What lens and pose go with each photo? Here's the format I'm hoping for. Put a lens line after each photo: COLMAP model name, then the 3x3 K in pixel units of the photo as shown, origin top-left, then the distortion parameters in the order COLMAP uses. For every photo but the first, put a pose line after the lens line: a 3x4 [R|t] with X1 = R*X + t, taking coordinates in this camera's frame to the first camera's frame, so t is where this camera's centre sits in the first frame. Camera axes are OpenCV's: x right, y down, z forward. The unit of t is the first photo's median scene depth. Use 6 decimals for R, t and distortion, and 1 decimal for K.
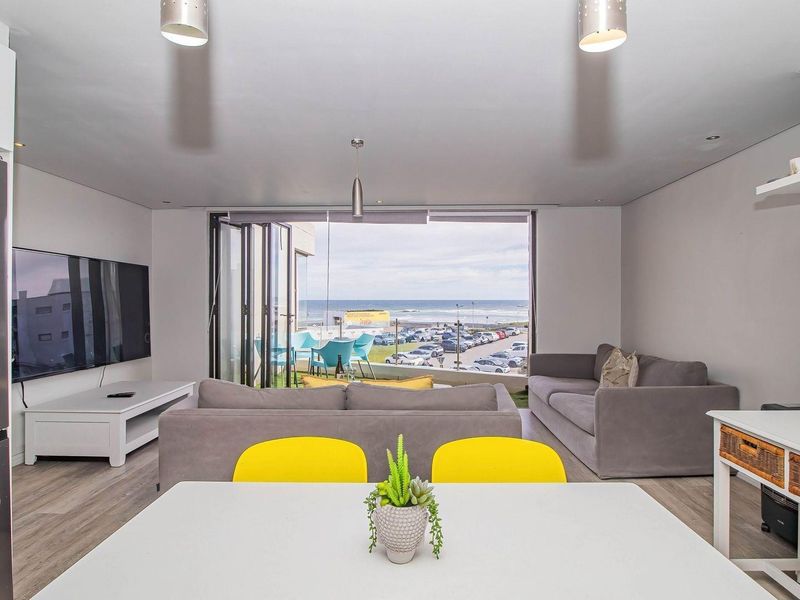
lens RADIAL K [[486.7, 0, 398.1], [0, 486.7, 298.8], [0, 0, 1]] dist [0.002498, -0.000086]
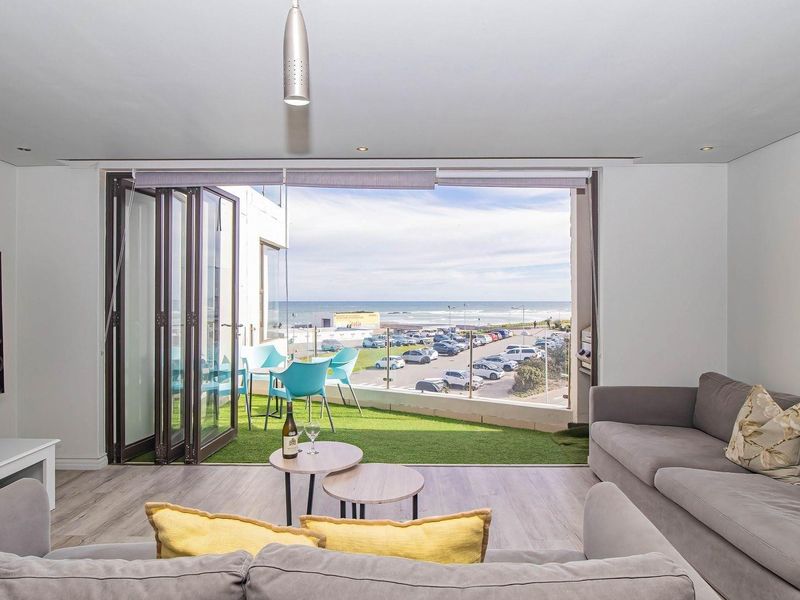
lens RADIAL K [[489.5, 0, 401.4], [0, 489.5, 297.2], [0, 0, 1]] dist [0.003427, -0.014188]
pose [[0.999651, 0.000582, 0.026426, -0.000322], [-0.000425, 0.999982, -0.005980, -0.000303], [-0.026429, 0.005966, 0.999633, 0.033369]]
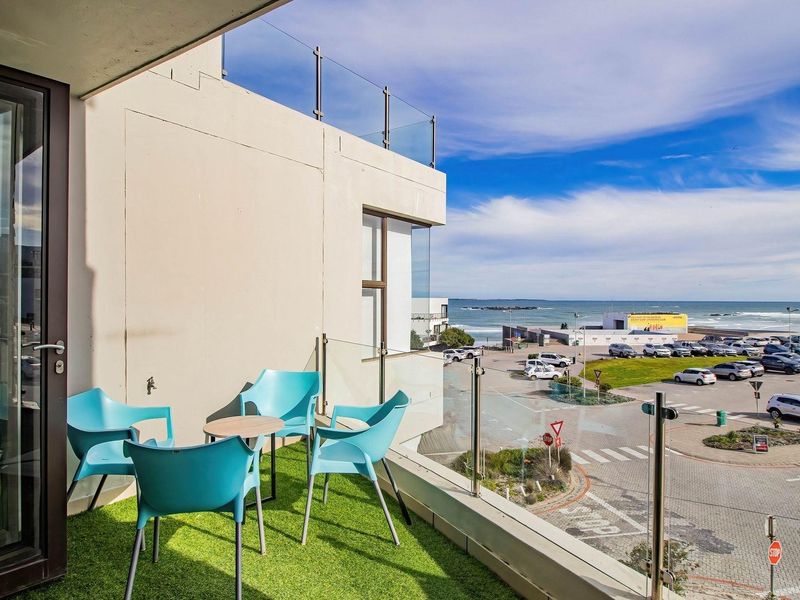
lens RADIAL K [[489.5, 0, 406.7], [0, 489.5, 295.7], [0, 0, 1]] dist [0.003427, -0.014188]
pose [[0.853280, -0.000307, -0.521453, 0.019591], [-0.003353, 0.999976, -0.006075, 0.000053], [0.521442, 0.006932, 0.853258, 0.096358]]
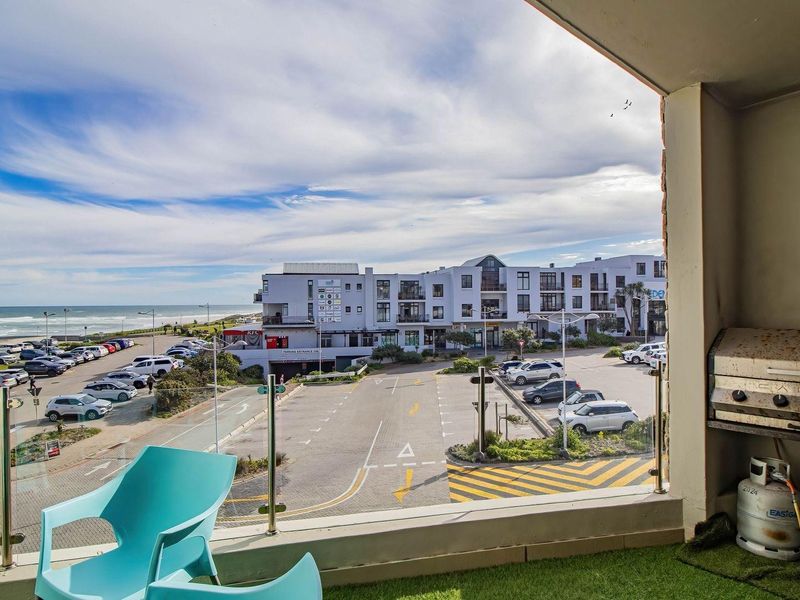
lens RADIAL K [[489.5, 0, 399.7], [0, 489.5, 299.3], [0, 0, 1]] dist [0.003427, -0.014188]
pose [[0.716344, 0.000205, 0.697747, -0.021876], [0.005988, 0.999961, -0.006440, -0.000428], [-0.697722, 0.008791, 0.716315, 0.103260]]
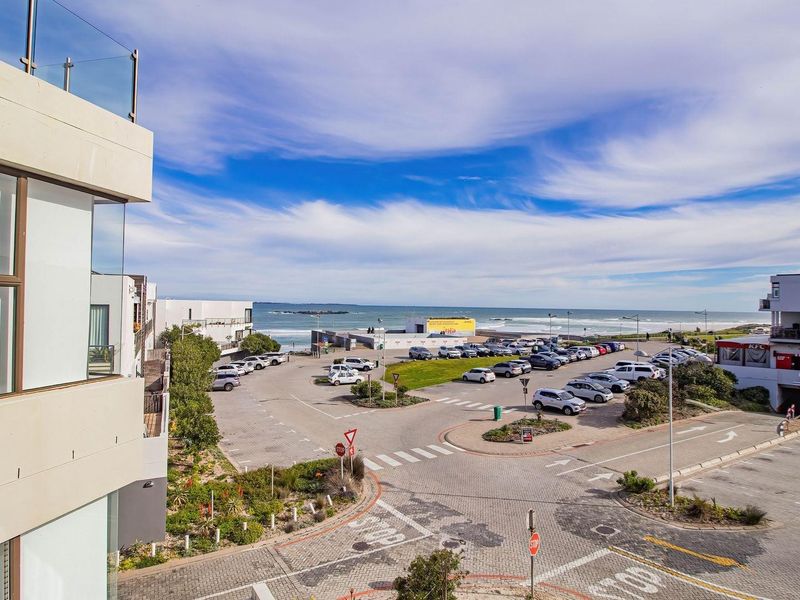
lens RADIAL K [[489.5, 0, 407.2], [0, 489.5, 309.1], [0, 0, 1]] dist [0.003427, -0.014188]
pose [[0.985600, 0.018317, -0.168099, 0.023951], [-0.017045, 0.999814, 0.009006, -0.000838], [0.168233, -0.006011, 0.985729, 0.126846]]
